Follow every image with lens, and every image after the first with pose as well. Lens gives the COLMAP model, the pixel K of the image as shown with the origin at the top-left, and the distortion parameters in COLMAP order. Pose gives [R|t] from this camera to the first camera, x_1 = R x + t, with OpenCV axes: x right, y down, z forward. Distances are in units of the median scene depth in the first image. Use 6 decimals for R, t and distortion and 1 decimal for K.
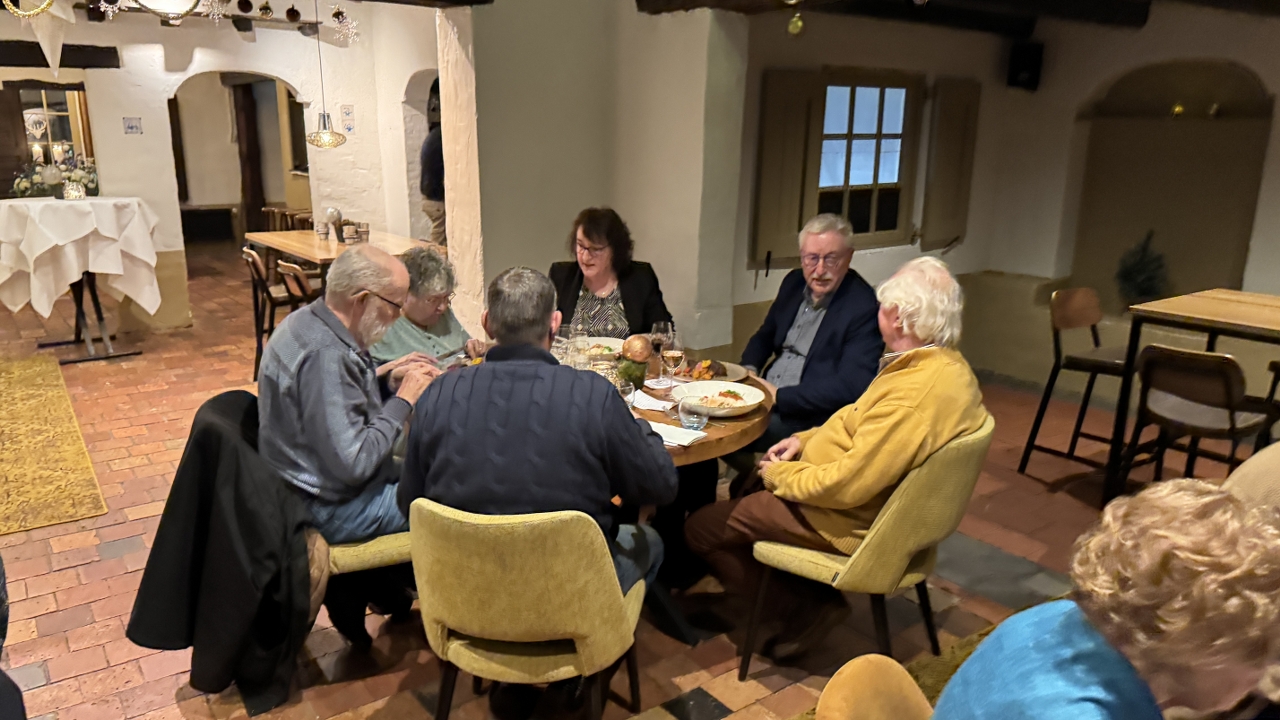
lens RADIAL K [[900.4, 0, 638.0], [0, 900.4, 362.3], [0, 0, 1]] dist [0.080588, -0.112163]
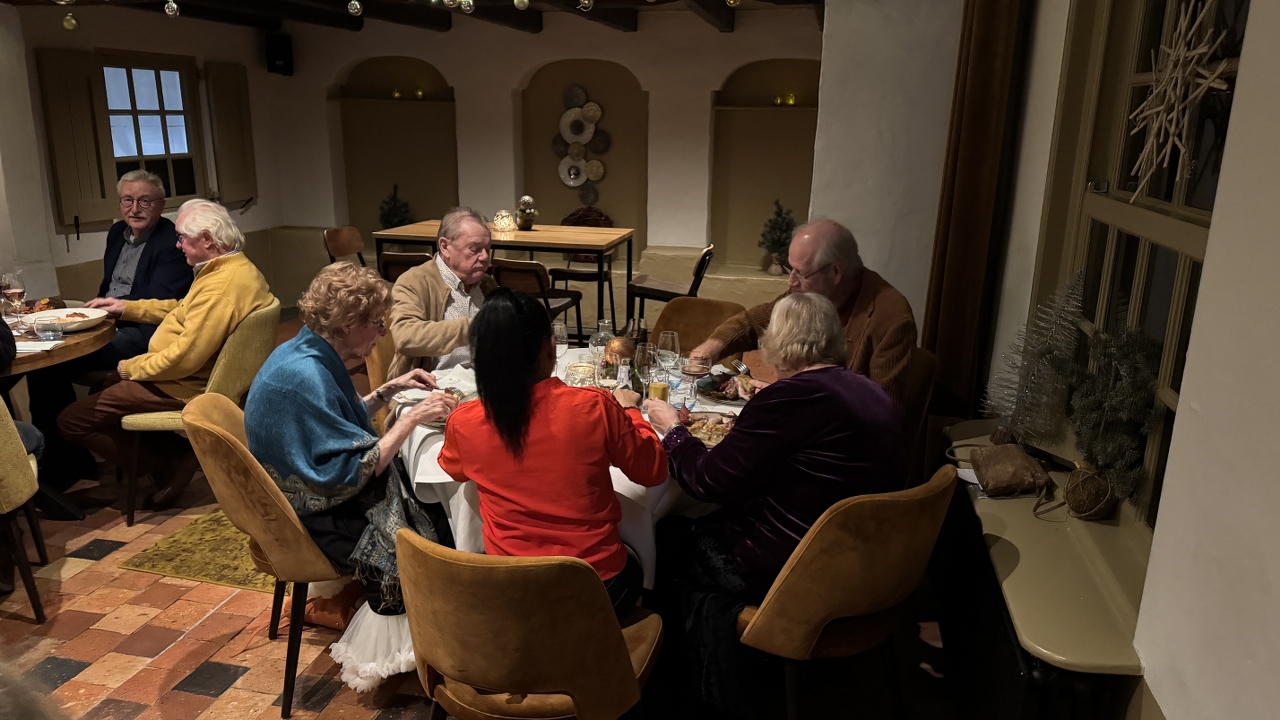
lens RADIAL K [[900.4, 0, 633.9], [0, 900.4, 360.3], [0, 0, 1]] dist [0.080588, -0.112163]
pose [[0.757222, -0.172976, 0.629837, -0.127351], [0.157519, 0.984195, 0.080917, 0.118745], [-0.633879, 0.037939, 0.772501, -0.507927]]
